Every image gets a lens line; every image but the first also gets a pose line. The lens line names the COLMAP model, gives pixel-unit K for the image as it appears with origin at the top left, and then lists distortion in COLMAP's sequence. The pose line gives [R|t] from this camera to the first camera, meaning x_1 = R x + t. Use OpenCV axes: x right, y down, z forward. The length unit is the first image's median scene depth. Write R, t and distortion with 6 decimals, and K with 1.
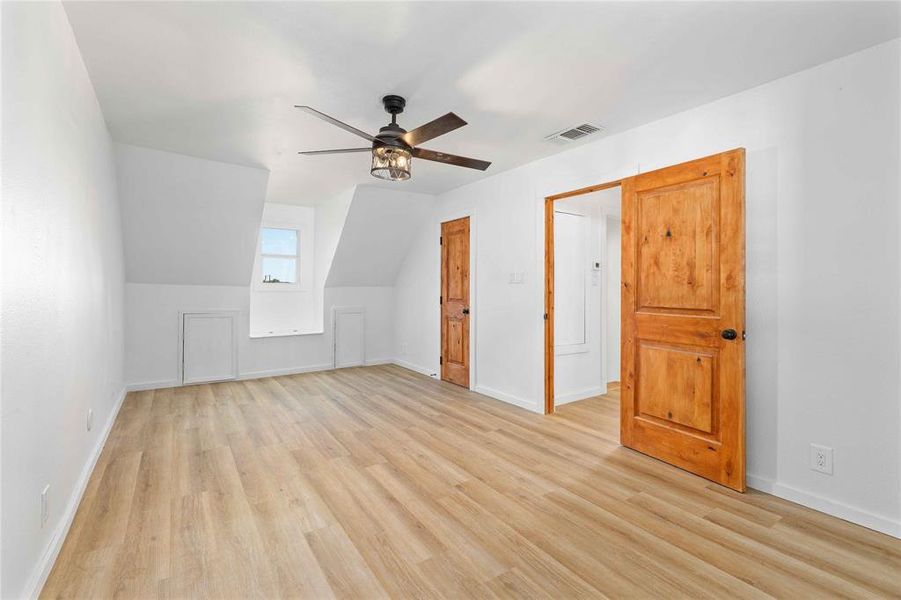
lens RADIAL K [[393.3, 0, 437.3], [0, 393.3, 285.3], [0, 0, 1]] dist [0.002046, -0.000094]
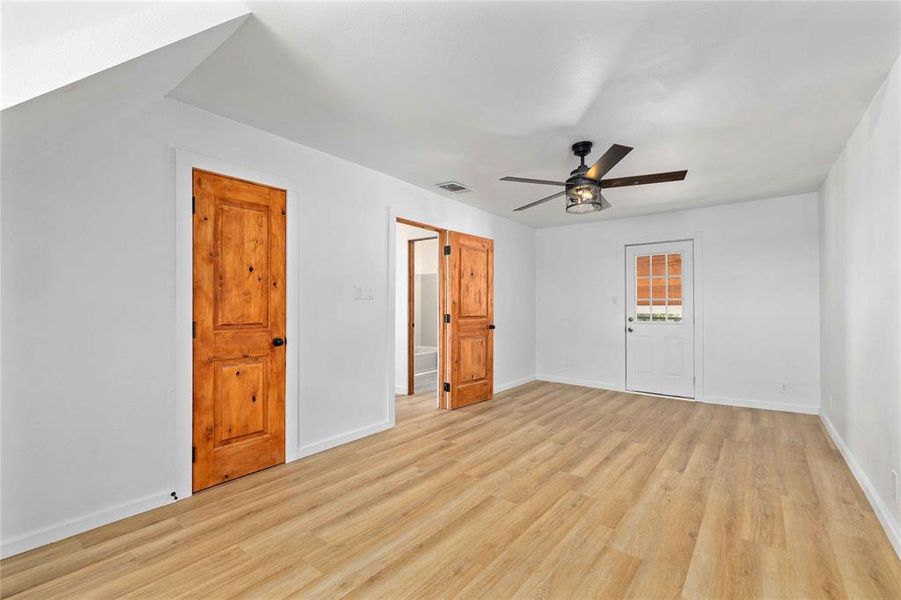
lens RADIAL K [[393.3, 0, 449.4], [0, 393.3, 305.4], [0, 0, 1]] dist [0.002046, -0.000094]
pose [[-0.310798, -0.005942, 0.950458, -0.983357], [-0.012345, 0.999921, 0.002214, 0.006602], [-0.950396, -0.011045, -0.310846, 1.539765]]
